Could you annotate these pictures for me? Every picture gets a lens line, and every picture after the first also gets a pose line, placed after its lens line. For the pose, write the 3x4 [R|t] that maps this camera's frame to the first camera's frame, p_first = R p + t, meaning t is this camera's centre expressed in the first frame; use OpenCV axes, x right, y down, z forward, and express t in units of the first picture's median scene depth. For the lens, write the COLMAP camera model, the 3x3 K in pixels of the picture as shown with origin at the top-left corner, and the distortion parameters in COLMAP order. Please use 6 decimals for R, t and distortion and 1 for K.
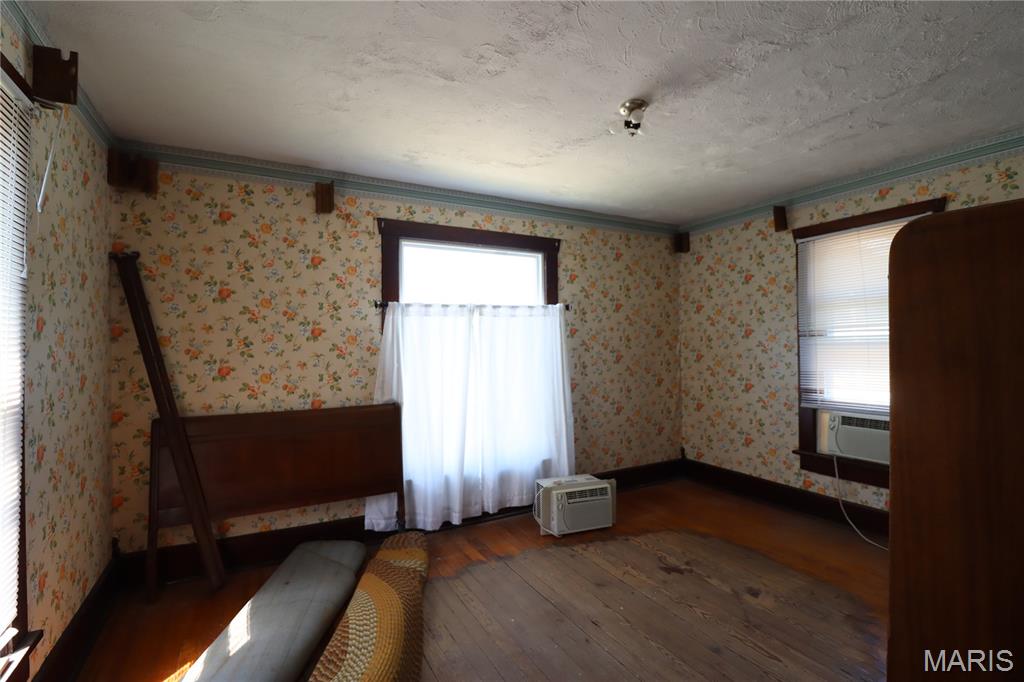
lens RADIAL K [[475.8, 0, 512.9], [0, 475.8, 342.4], [0, 0, 1]] dist [-0.003292, -0.003058]
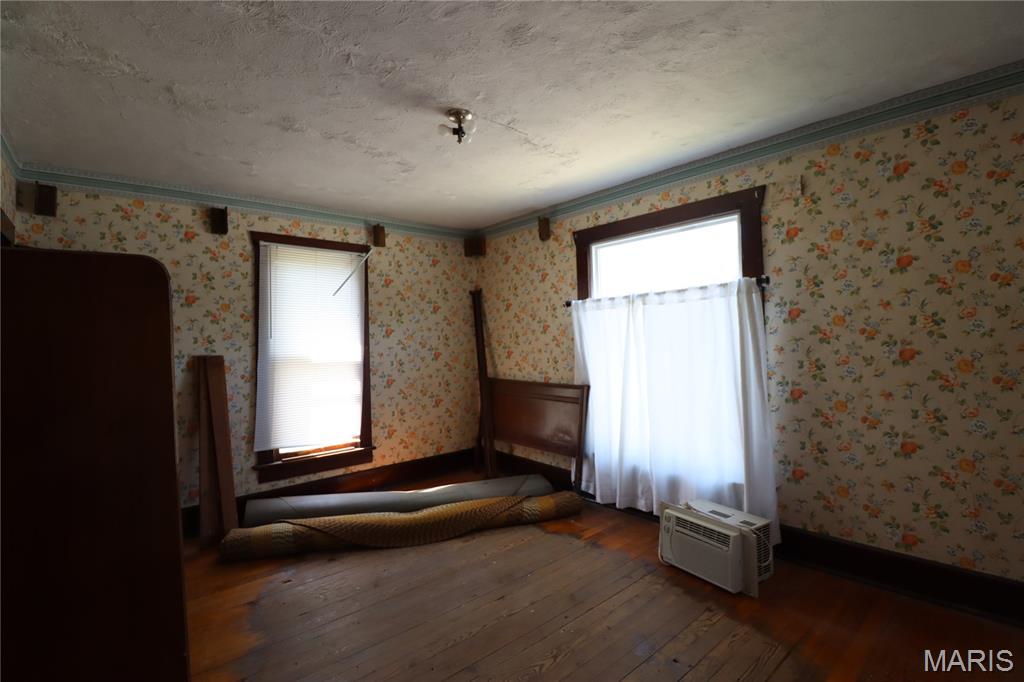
lens RADIAL K [[475.8, 0, 513.7], [0, 475.8, 340.5], [0, 0, 1]] dist [-0.003292, -0.003058]
pose [[0.214799, 0.009066, -0.976616, 0.849395], [0.029405, 0.999444, 0.015745, -0.007781], [0.976215, -0.032099, 0.214413, 0.562727]]
